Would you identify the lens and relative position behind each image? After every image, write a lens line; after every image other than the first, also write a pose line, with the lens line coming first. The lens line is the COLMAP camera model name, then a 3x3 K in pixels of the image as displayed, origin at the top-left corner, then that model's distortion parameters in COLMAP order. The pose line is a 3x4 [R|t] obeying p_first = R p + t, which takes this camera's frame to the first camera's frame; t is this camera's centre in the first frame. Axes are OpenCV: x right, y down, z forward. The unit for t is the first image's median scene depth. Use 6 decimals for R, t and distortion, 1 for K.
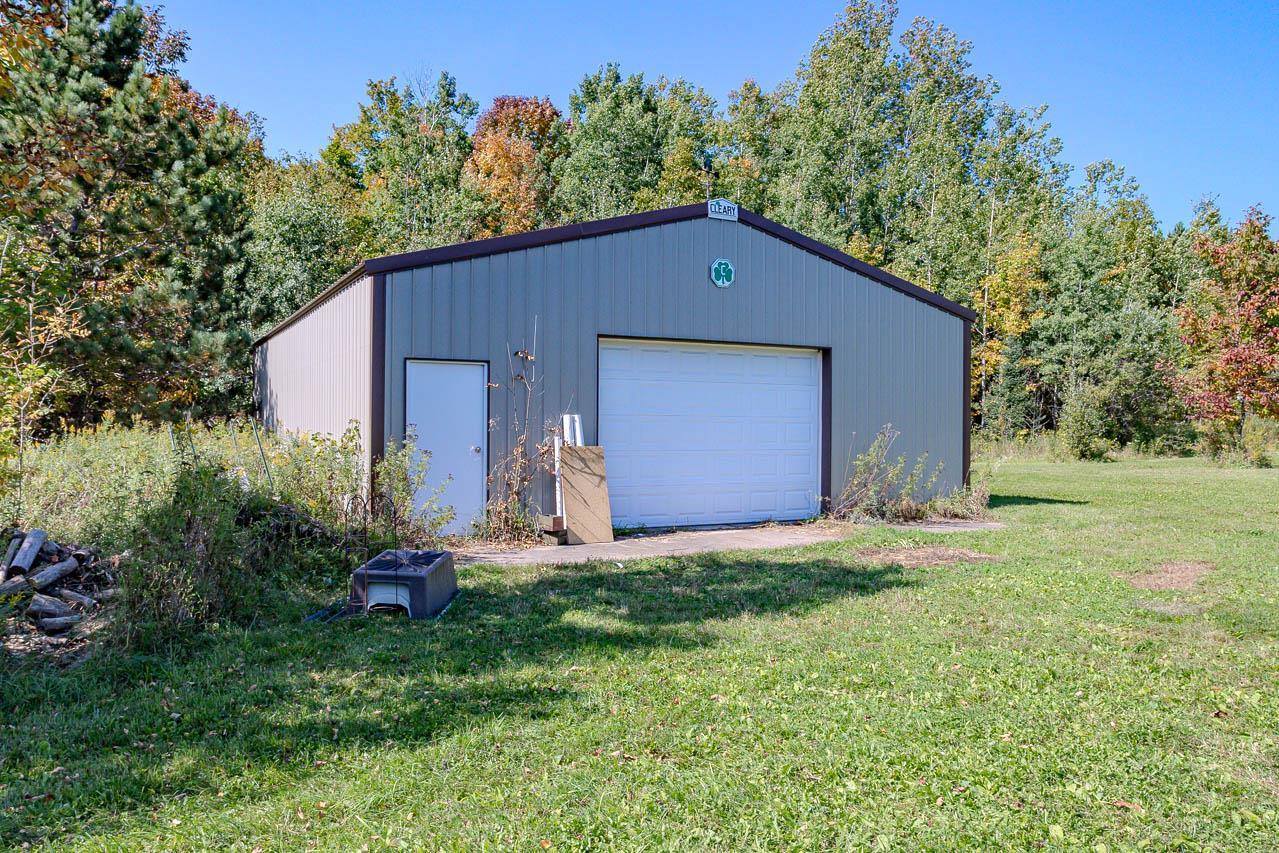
lens RADIAL K [[782.6, 0, 639.5], [0, 782.6, 426.5], [0, 0, 1]] dist [-0.018035, -0.000258]
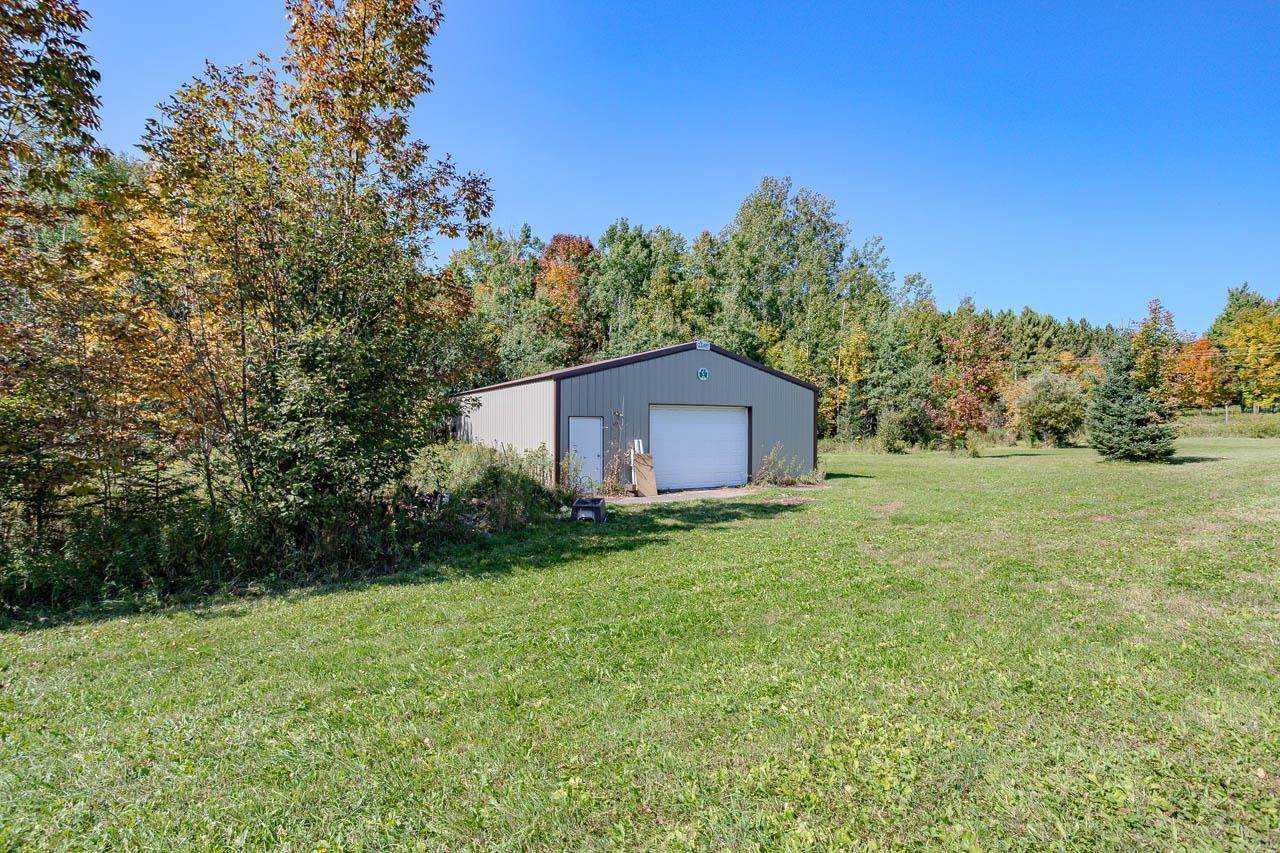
lens RADIAL K [[626.5, 0, 640.0], [0, 626.5, 426.5], [0, 0, 1]] dist [0.000610, 0.000028]
pose [[0.997846, -0.003895, 0.065485, -0.101204], [0.003060, 0.999913, 0.012858, -0.038408], [-0.065529, -0.012630, 0.997771, -0.404874]]
